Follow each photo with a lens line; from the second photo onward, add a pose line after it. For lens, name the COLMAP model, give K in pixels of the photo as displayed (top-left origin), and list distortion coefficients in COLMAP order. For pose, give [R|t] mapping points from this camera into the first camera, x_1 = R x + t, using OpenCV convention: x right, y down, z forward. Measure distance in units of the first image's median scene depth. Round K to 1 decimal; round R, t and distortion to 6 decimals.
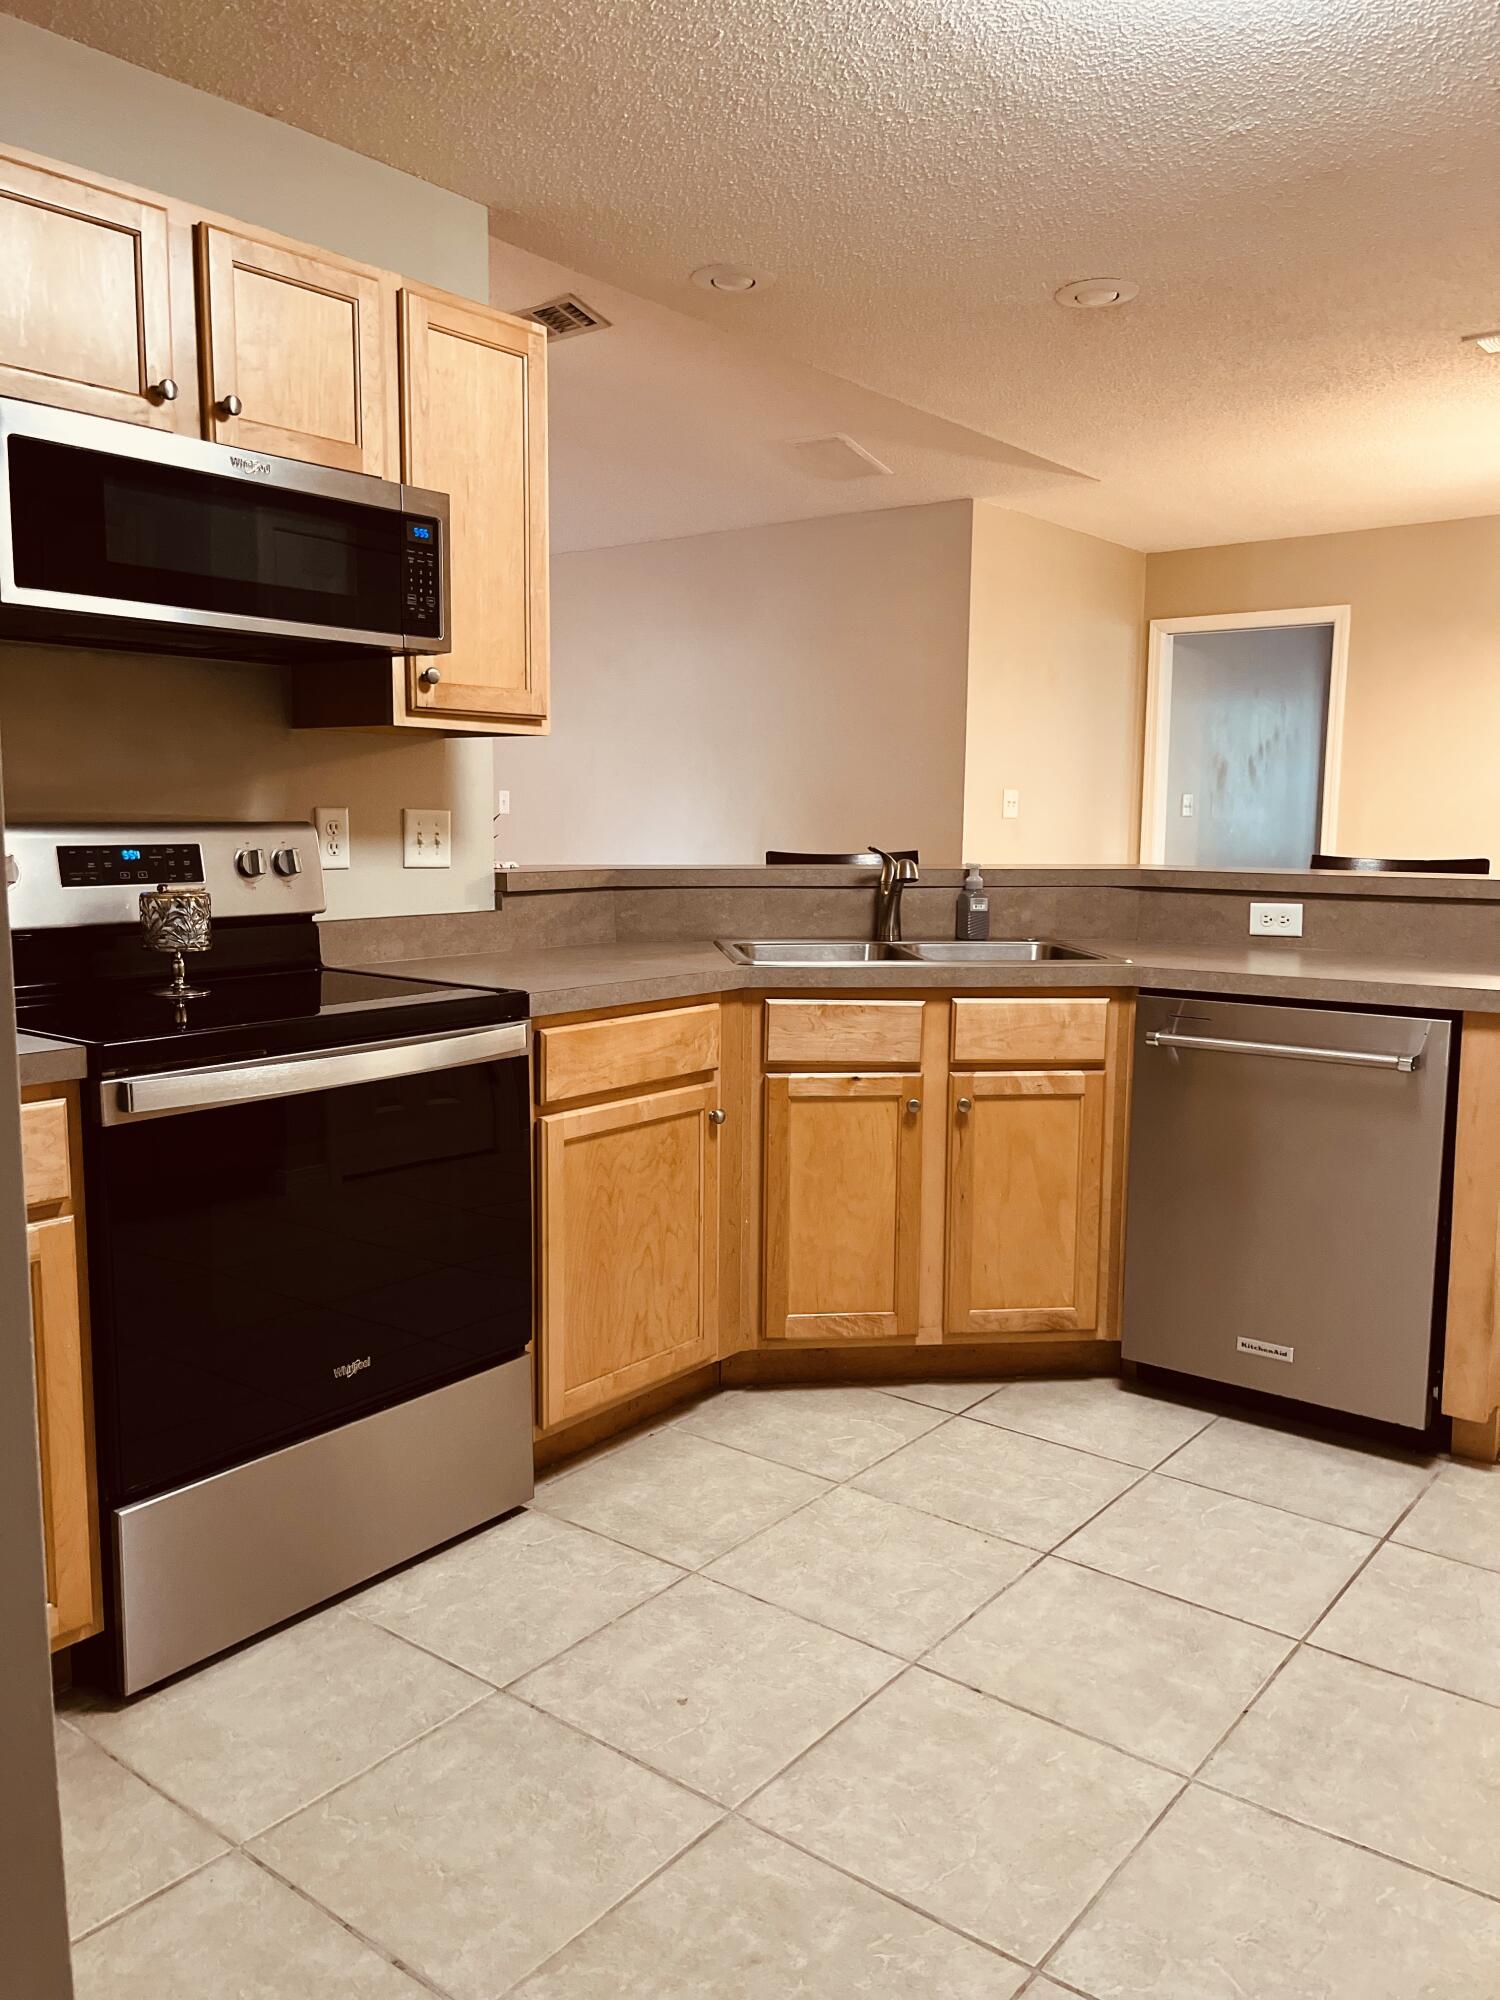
lens RADIAL K [[1510.0, 0, 754.7], [0, 1510.0, 1010.5], [0, 0, 1]] dist [0.024450, -0.002482]
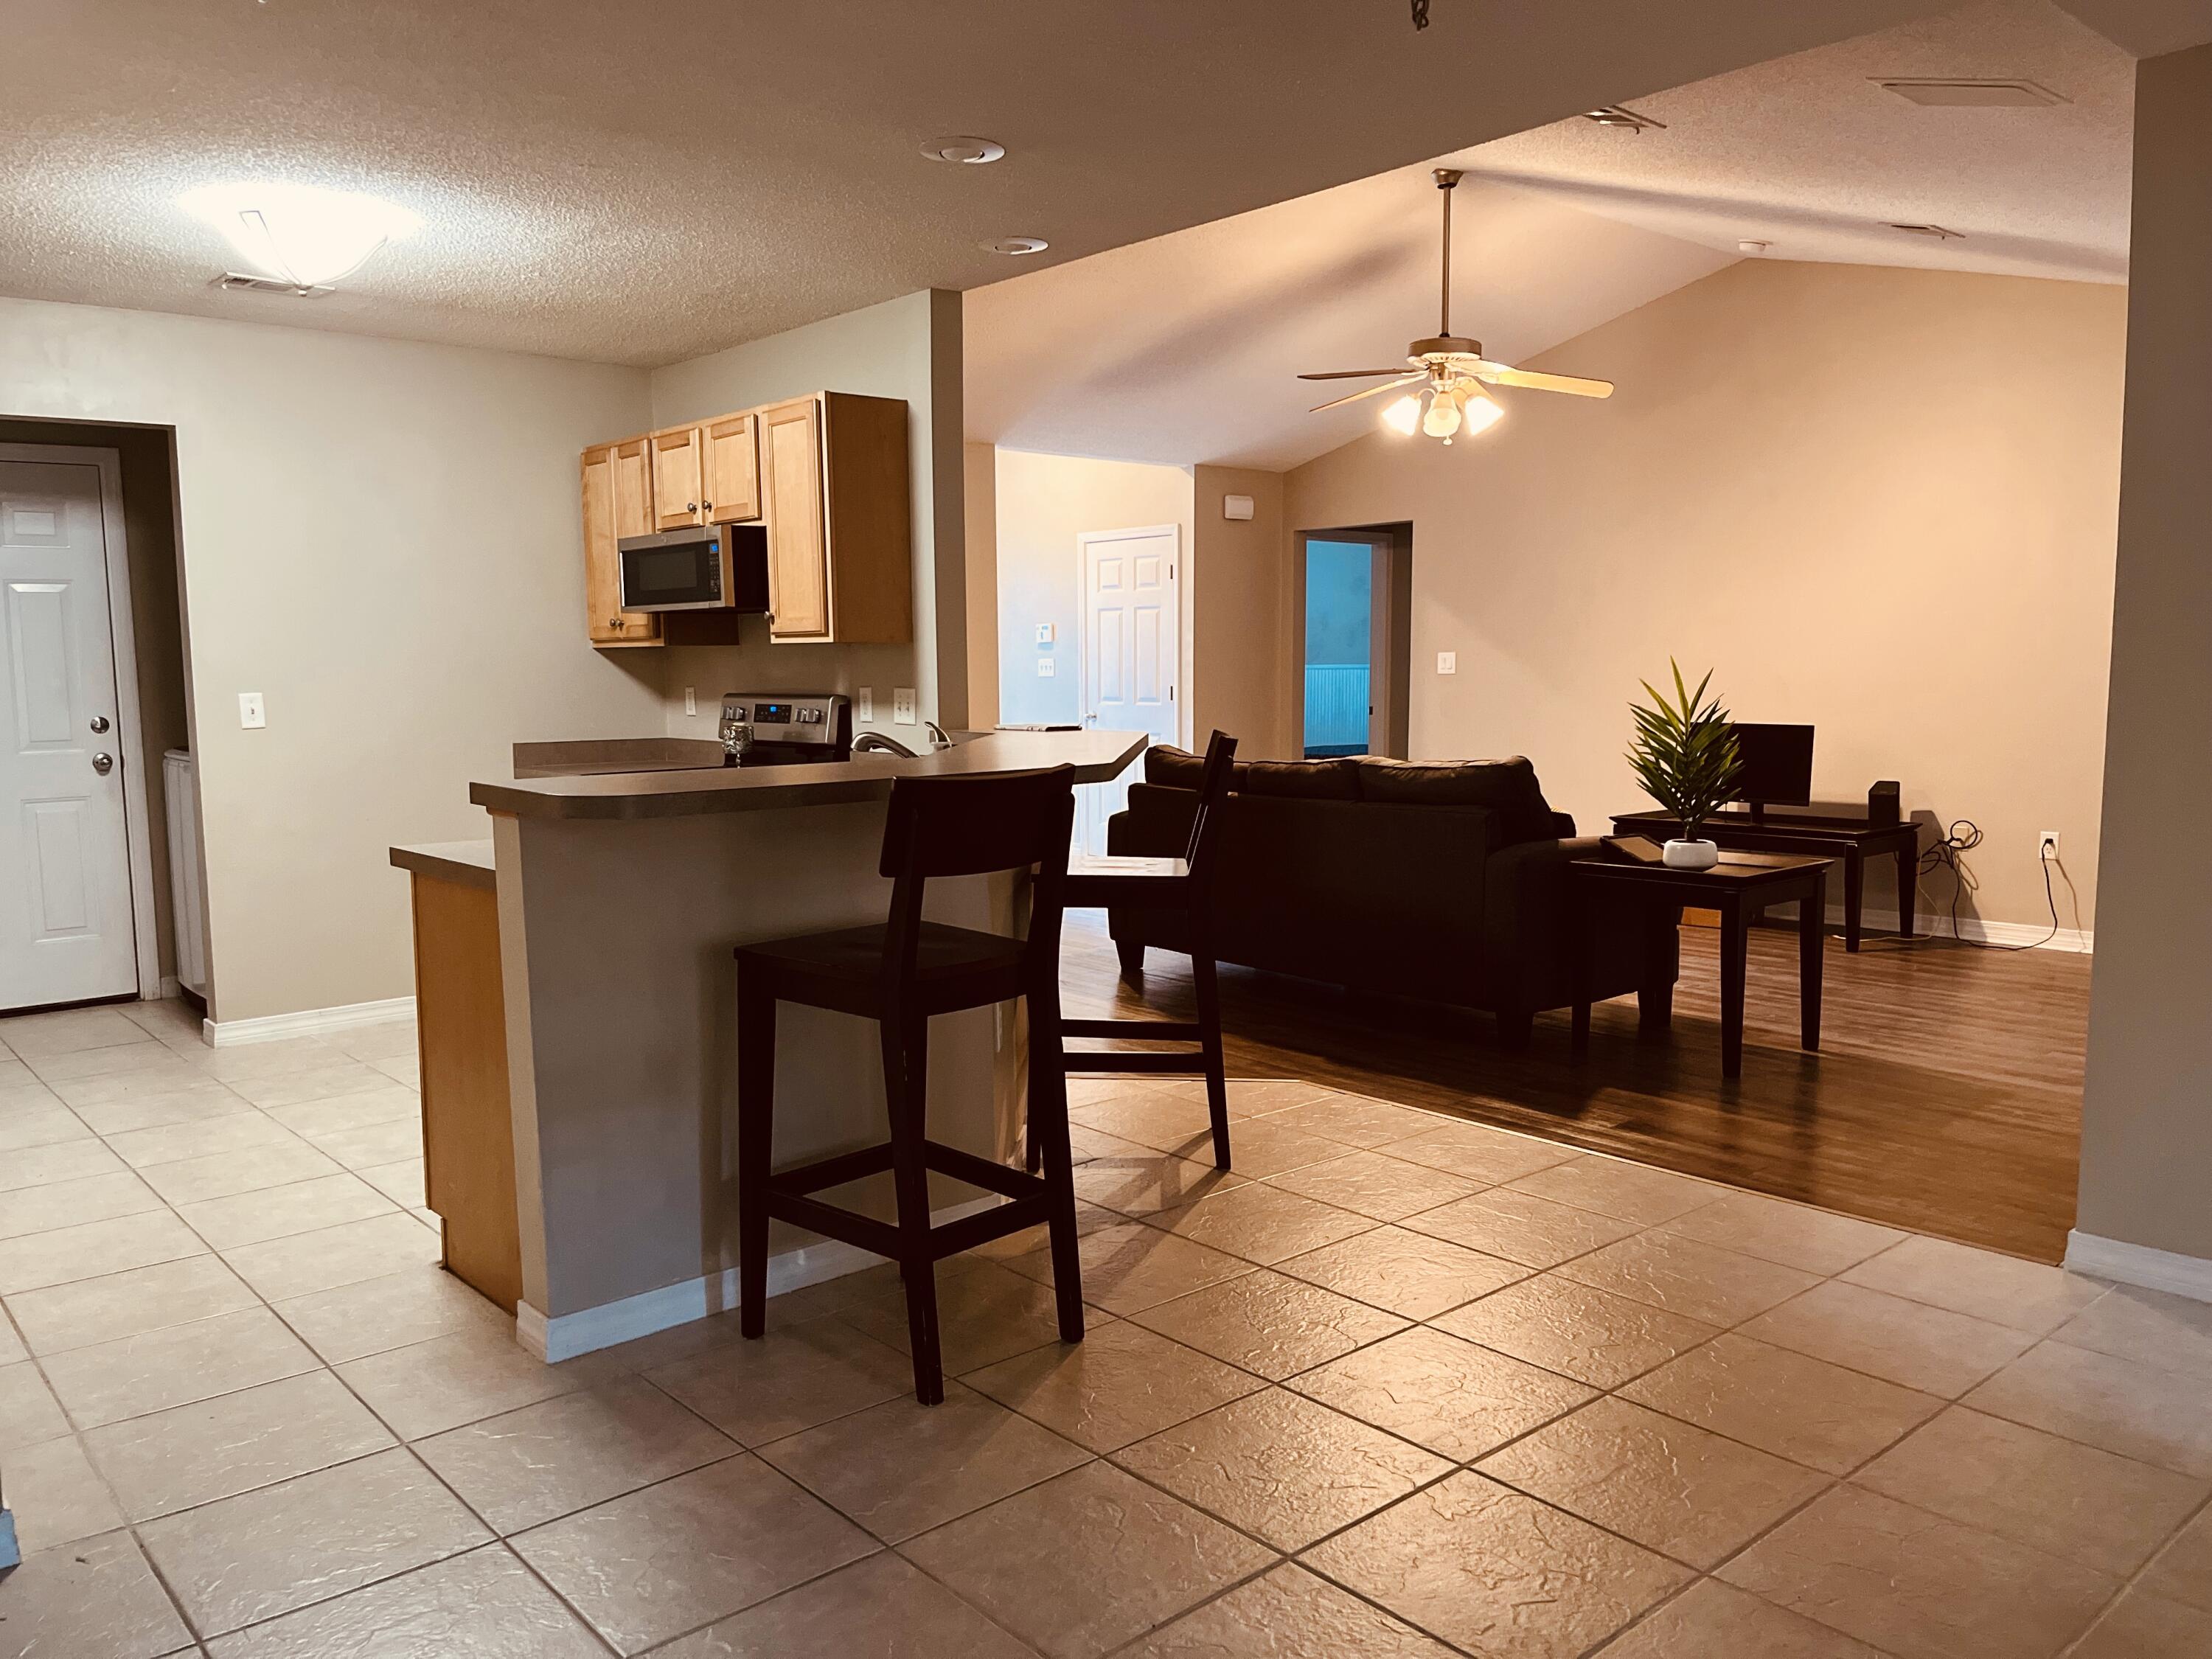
lens RADIAL K [[1670.1, 0, 1104.5], [0, 1670.1, 833.2], [0, 0, 1]] dist [0.024450, -0.002482]
pose [[-0.185750, 0.091854, -0.978294, 1.813728], [-0.128747, 0.984762, 0.116906, -0.264629], [0.974126, 0.147668, -0.171094, 1.879839]]
